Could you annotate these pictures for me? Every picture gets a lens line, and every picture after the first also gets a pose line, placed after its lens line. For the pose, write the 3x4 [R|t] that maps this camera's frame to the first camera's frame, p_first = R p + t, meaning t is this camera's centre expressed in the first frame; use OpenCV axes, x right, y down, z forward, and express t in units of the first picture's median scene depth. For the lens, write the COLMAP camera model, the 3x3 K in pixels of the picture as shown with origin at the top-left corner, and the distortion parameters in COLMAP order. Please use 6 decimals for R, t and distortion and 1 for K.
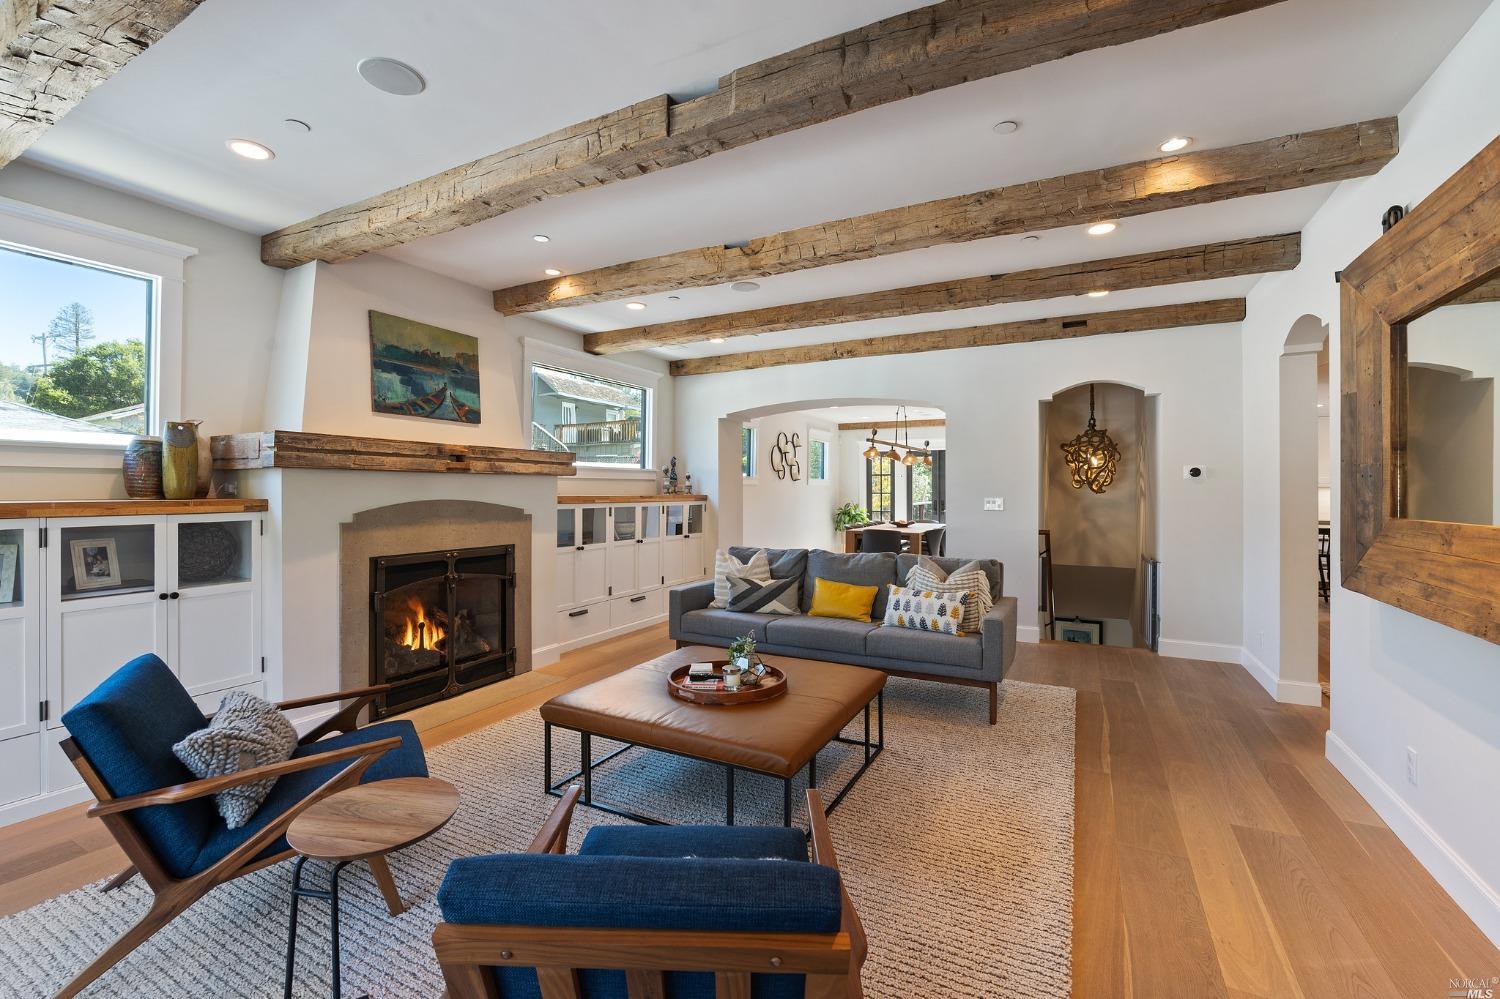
lens RADIAL K [[648.0, 0, 751.8], [0, 648.0, 484.0], [0, 0, 1]] dist [-0.013724, -0.002044]
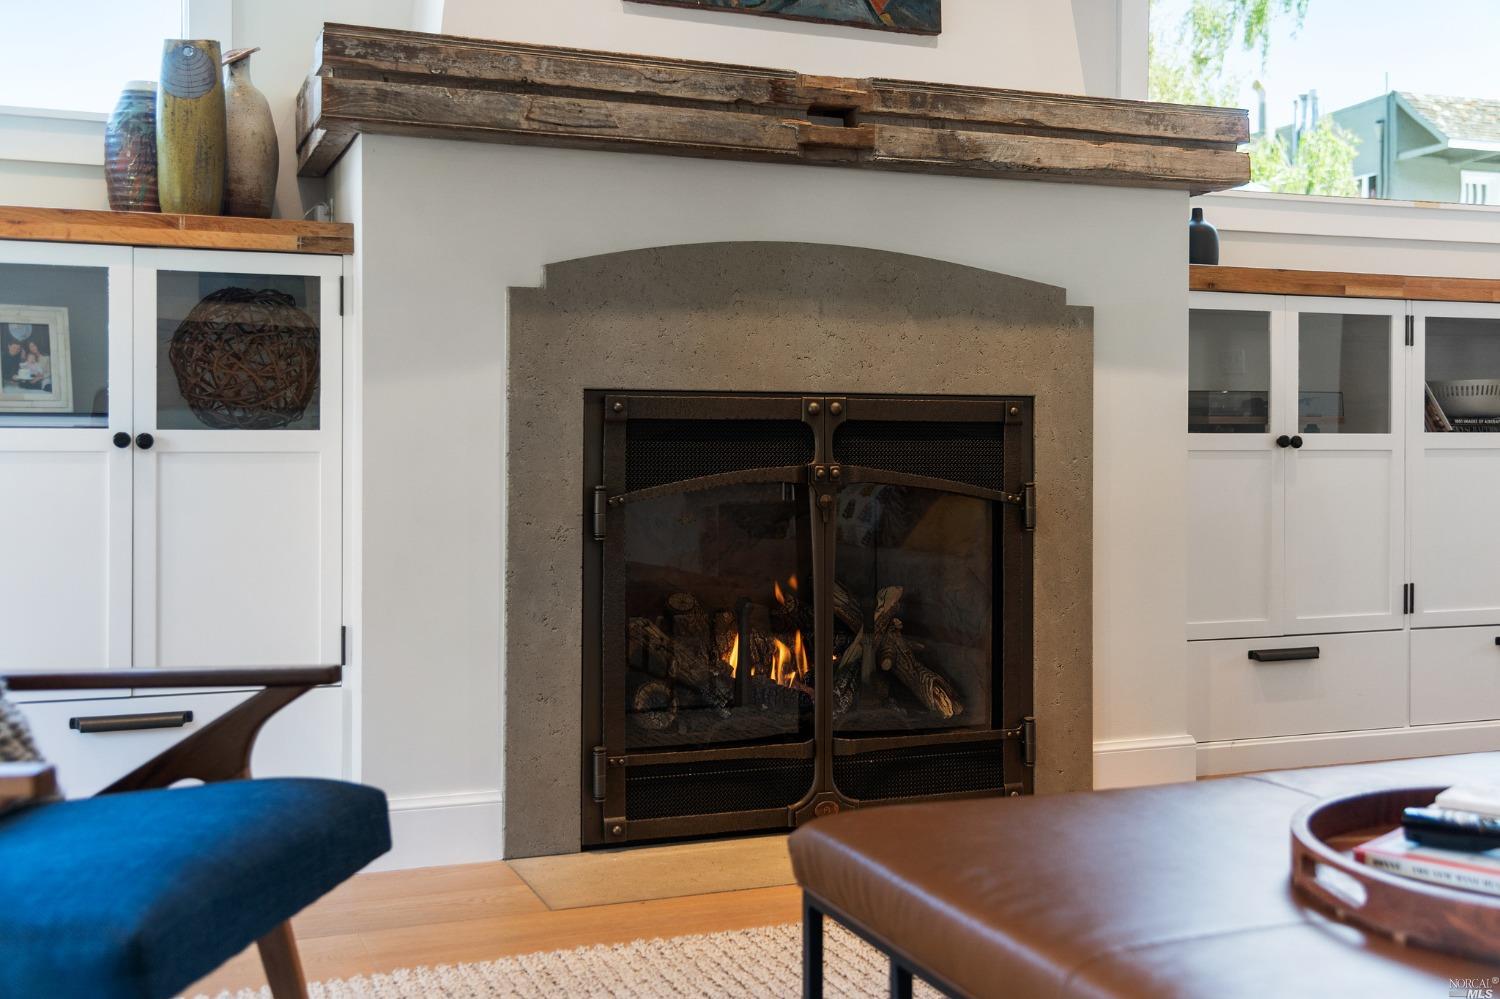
lens RADIAL K [[1701.9, 0, 763.9], [0, 1701.9, 403.6], [0, 0, 1]] dist [0.016957, 0.000000]
pose [[0.762863, -0.003154, -0.646553, 0.084258], [-0.000066, 0.999988, -0.004955, 0.111427], [0.646561, 0.003823, 0.762853, 0.299301]]
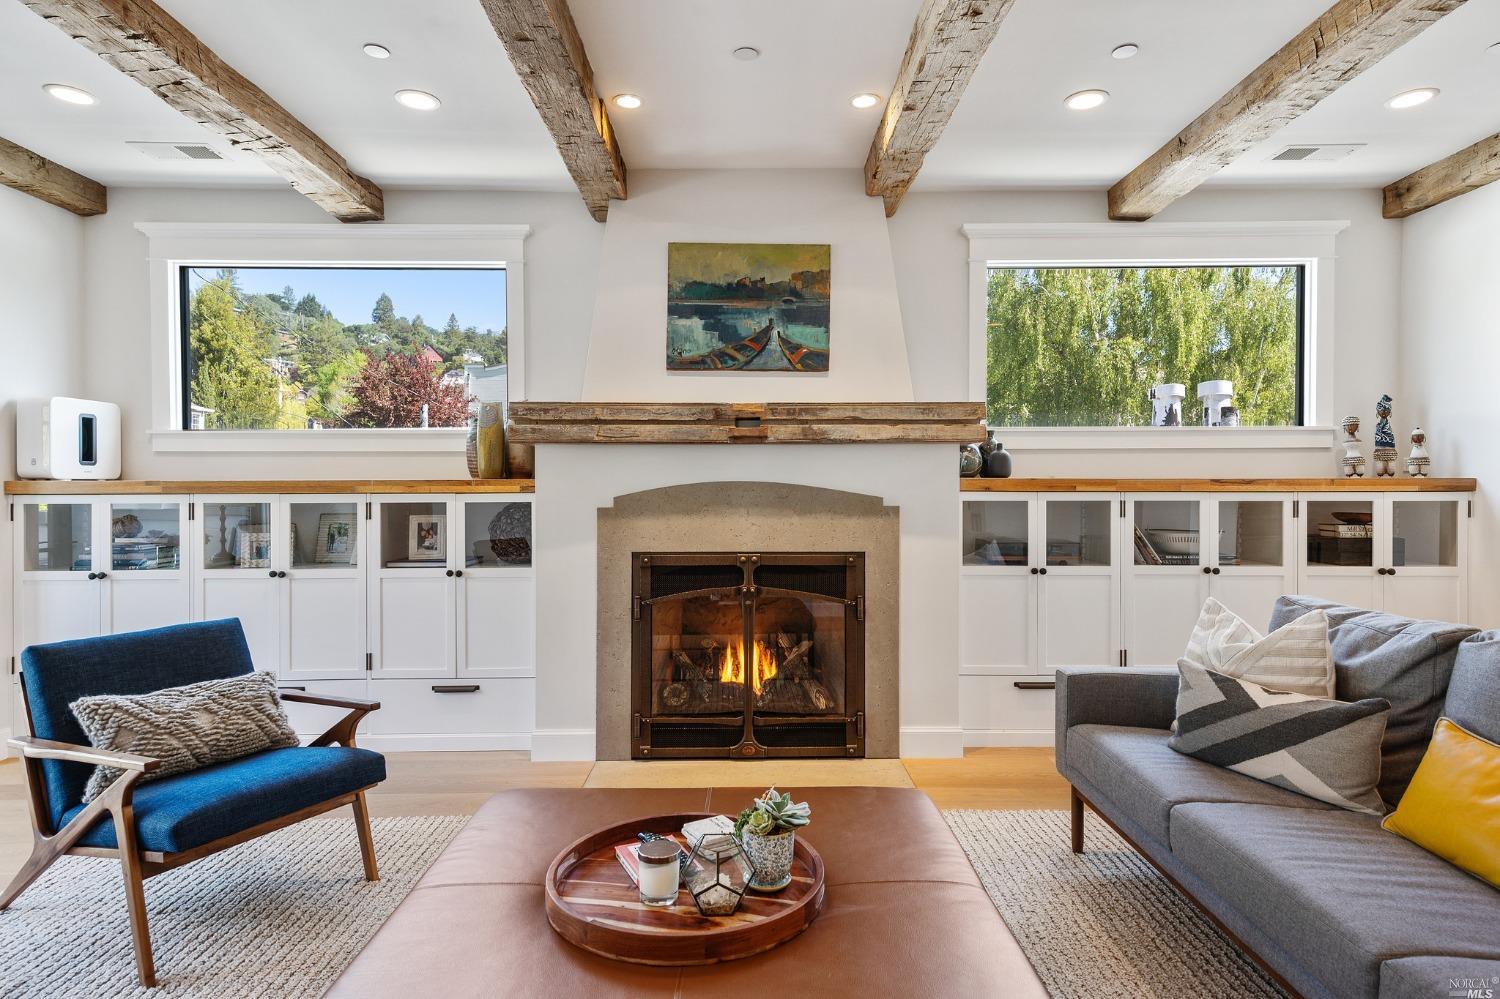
lens RADIAL K [[845.5, 0, 712.8], [0, 845.5, 483.8], [0, 0, 1]] dist [0.035272, -0.000421]
pose [[0.467553, -0.005487, -0.883948, 0.337858], [0.010299, 0.999947, -0.000760, 0.027020], [0.883905, -0.008749, 0.467585, 0.523471]]
